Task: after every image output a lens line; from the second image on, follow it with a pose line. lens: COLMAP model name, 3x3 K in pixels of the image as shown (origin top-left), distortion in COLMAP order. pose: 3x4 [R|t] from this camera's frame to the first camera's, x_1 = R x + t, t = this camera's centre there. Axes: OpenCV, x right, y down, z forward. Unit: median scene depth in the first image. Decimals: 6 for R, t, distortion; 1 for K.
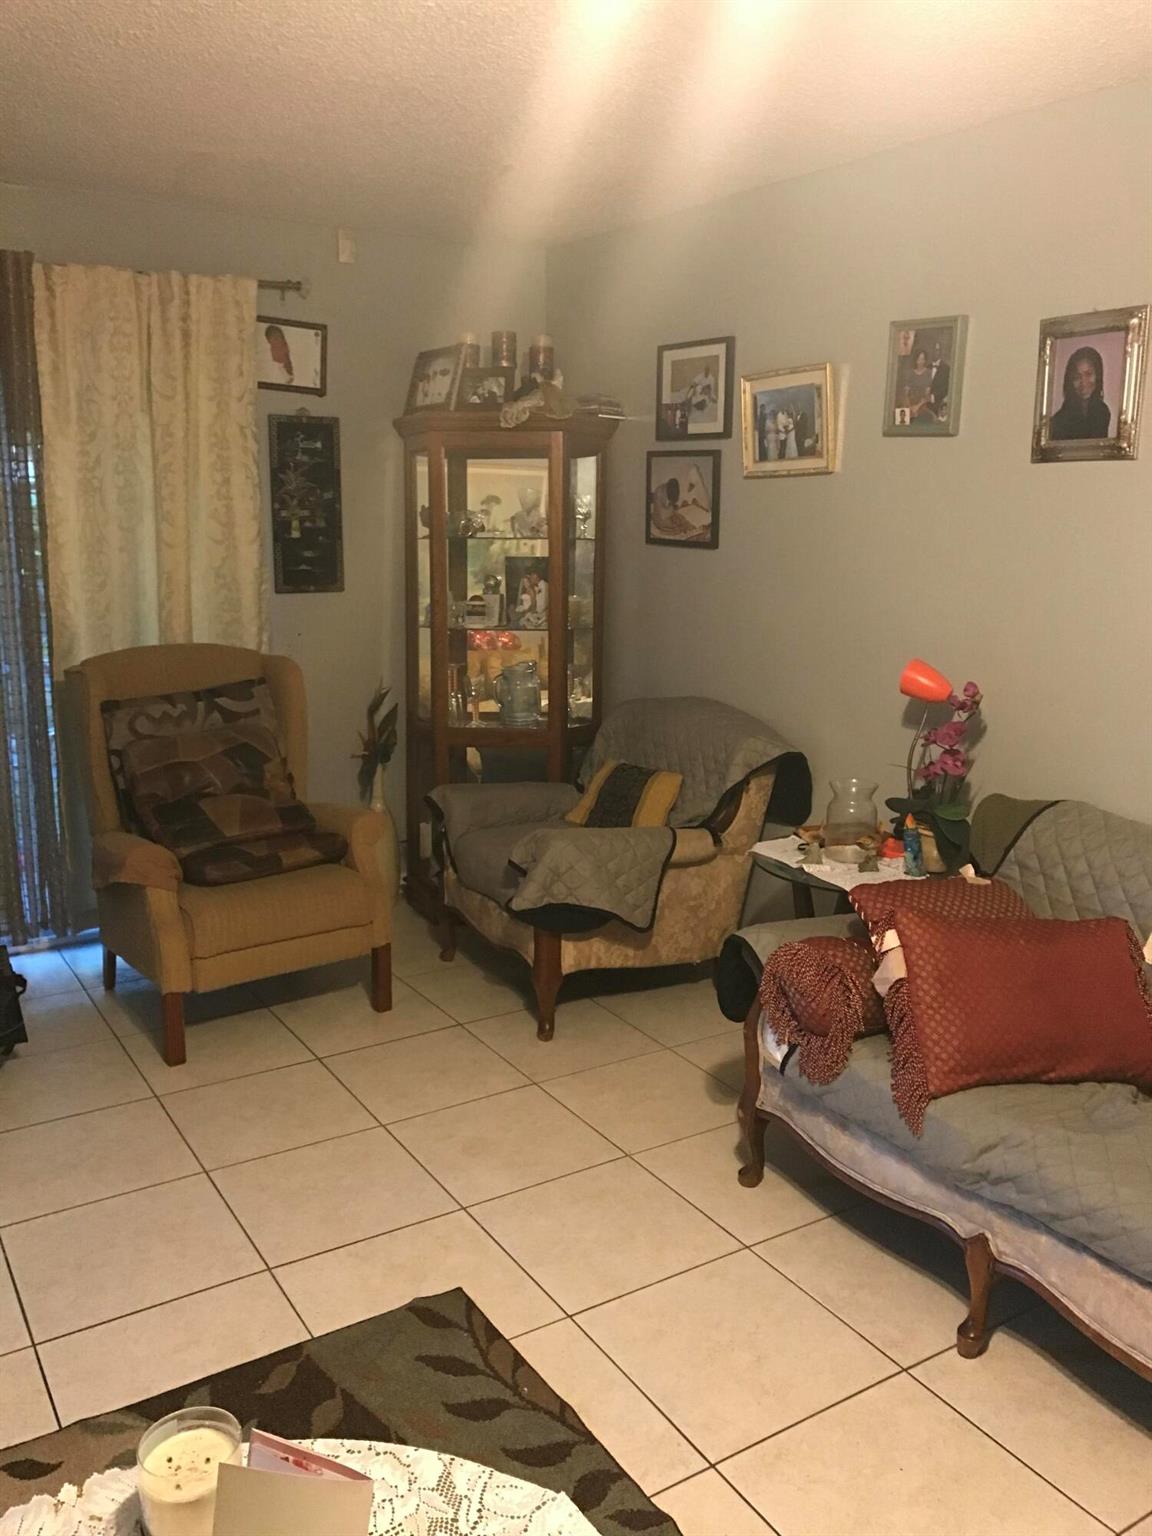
lens RADIAL K [[1249.6, 0, 572.8], [0, 1249.6, 771.2], [0, 0, 1]] dist [0.014087, -0.010641]
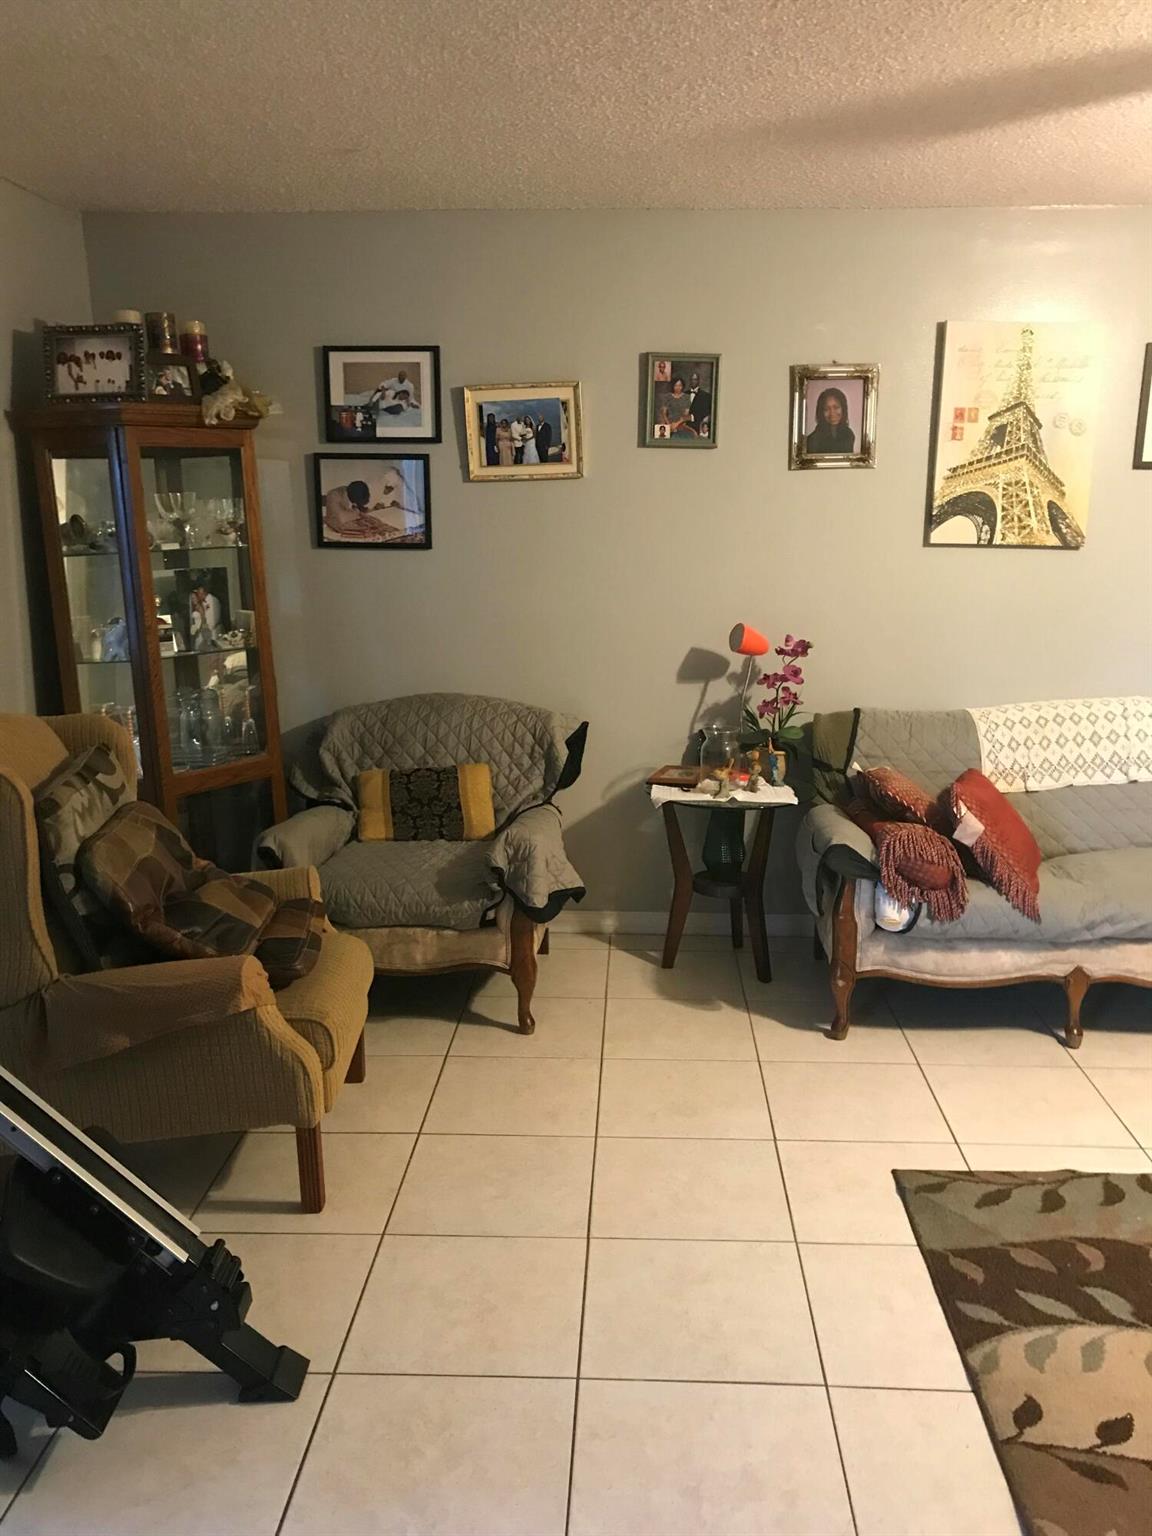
lens RADIAL K [[1249.6, 0, 585.5], [0, 1249.6, 770.0], [0, 0, 1]] dist [0.014087, -0.010641]
pose [[0.579286, -0.189429, 0.792808, -0.732288], [0.186620, 0.977609, 0.097227, -0.082047], [-0.793474, 0.091631, 0.601667, 0.315241]]
